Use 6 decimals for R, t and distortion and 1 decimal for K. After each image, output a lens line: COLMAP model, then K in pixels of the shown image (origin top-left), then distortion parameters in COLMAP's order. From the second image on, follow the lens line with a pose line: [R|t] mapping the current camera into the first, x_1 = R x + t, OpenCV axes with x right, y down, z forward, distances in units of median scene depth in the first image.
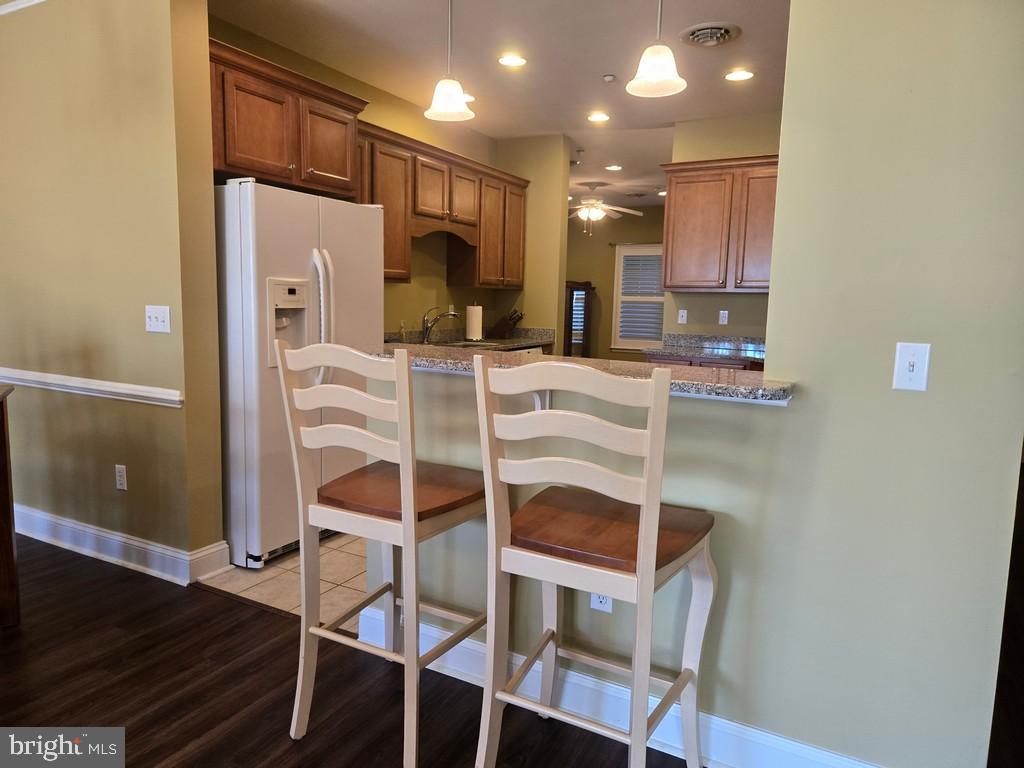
lens RADIAL K [[683.1, 0, 513.8], [0, 683.1, 385.4], [0, 0, 1]] dist [0.053978, -0.024651]
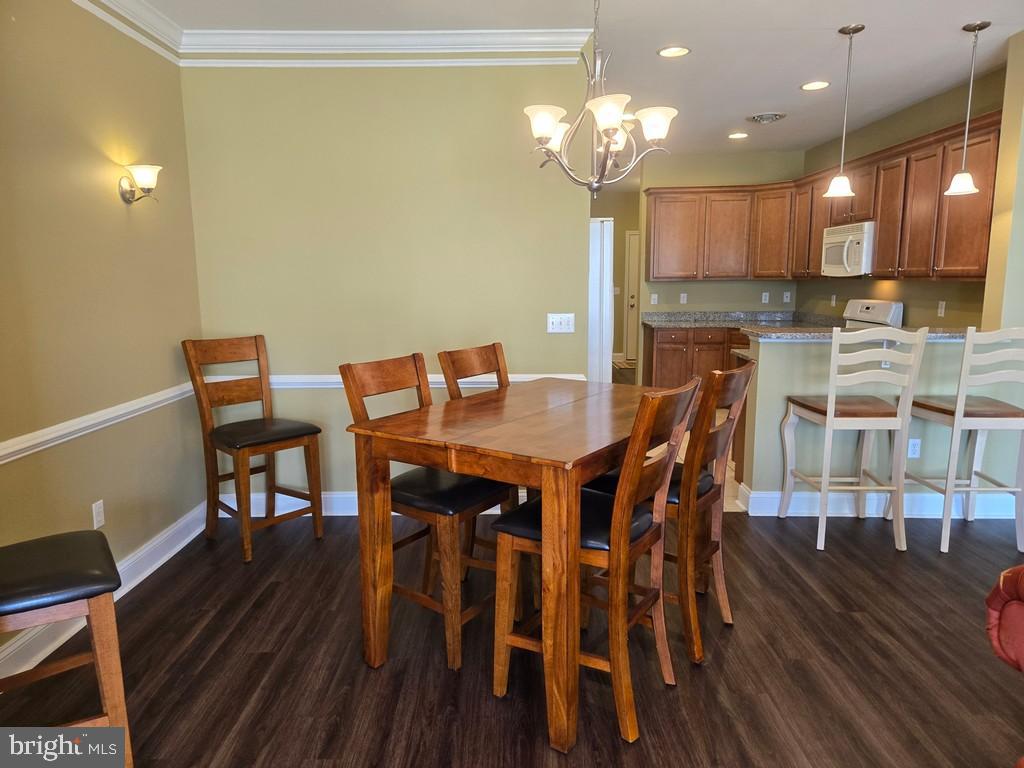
lens RADIAL K [[683.1, 0, 511.1], [0, 683.1, 382.8], [0, 0, 1]] dist [0.053978, -0.024651]
pose [[0.884113, -0.101290, 0.456162, -0.901013], [0.087516, 0.994842, 0.051285, -0.042127], [-0.459004, -0.005420, 0.888418, -0.106624]]
